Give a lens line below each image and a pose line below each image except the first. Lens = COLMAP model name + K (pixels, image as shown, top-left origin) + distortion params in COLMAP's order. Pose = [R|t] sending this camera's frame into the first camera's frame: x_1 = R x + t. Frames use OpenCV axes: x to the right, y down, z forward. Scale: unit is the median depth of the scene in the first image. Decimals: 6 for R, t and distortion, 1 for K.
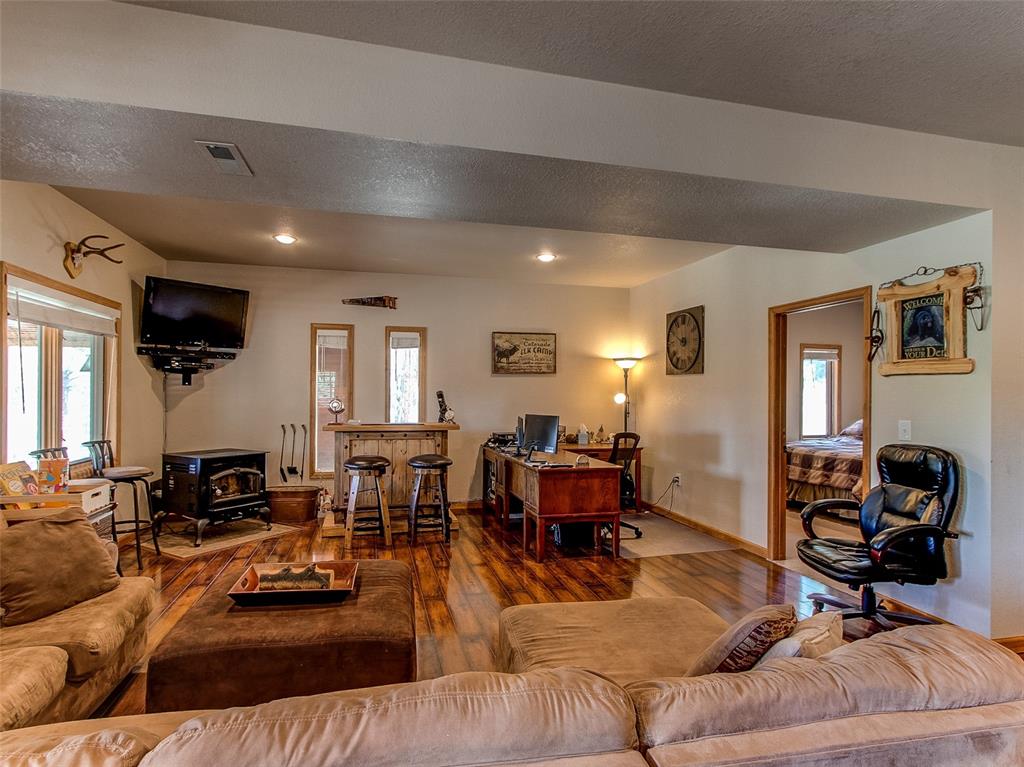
lens RADIAL K [[535.5, 0, 509.2], [0, 535.5, 392.4], [0, 0, 1]] dist [0.000474, 0.001361]
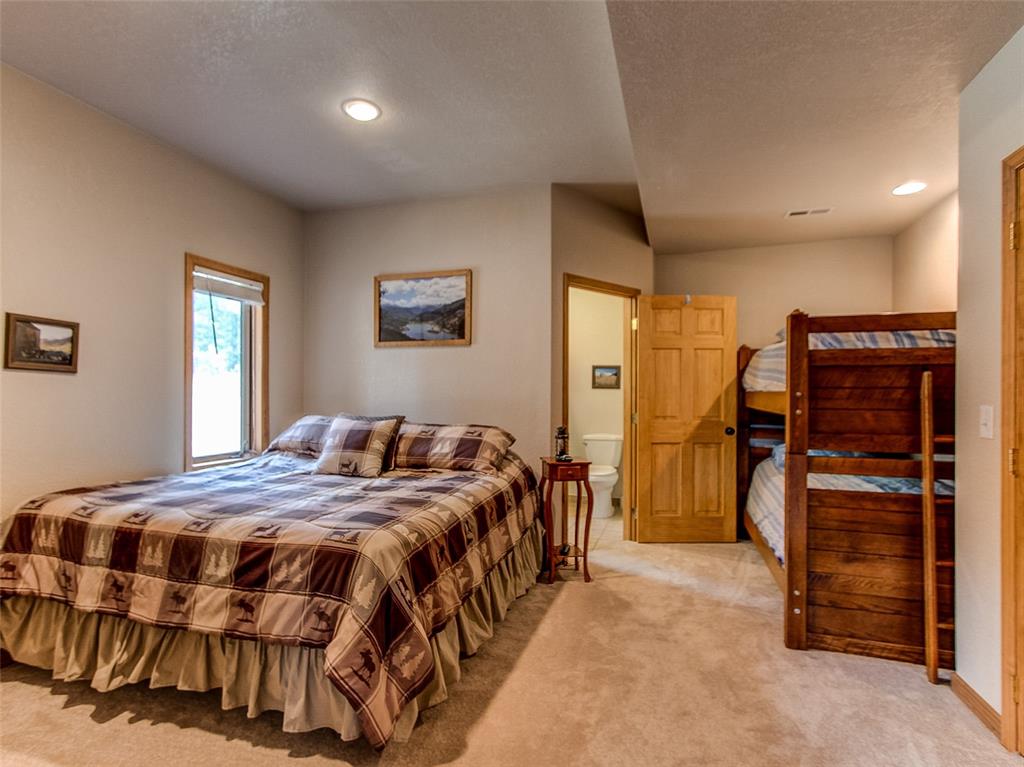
lens RADIAL K [[535.5, 0, 508.2], [0, 535.5, 389.3], [0, 0, 1]] dist [0.000474, 0.001361]
pose [[0.540339, -0.002703, 0.841443, 0.386793], [-0.002075, 0.999988, 0.004545, 0.023919], [-0.841445, -0.004202, 0.540326, 0.658069]]
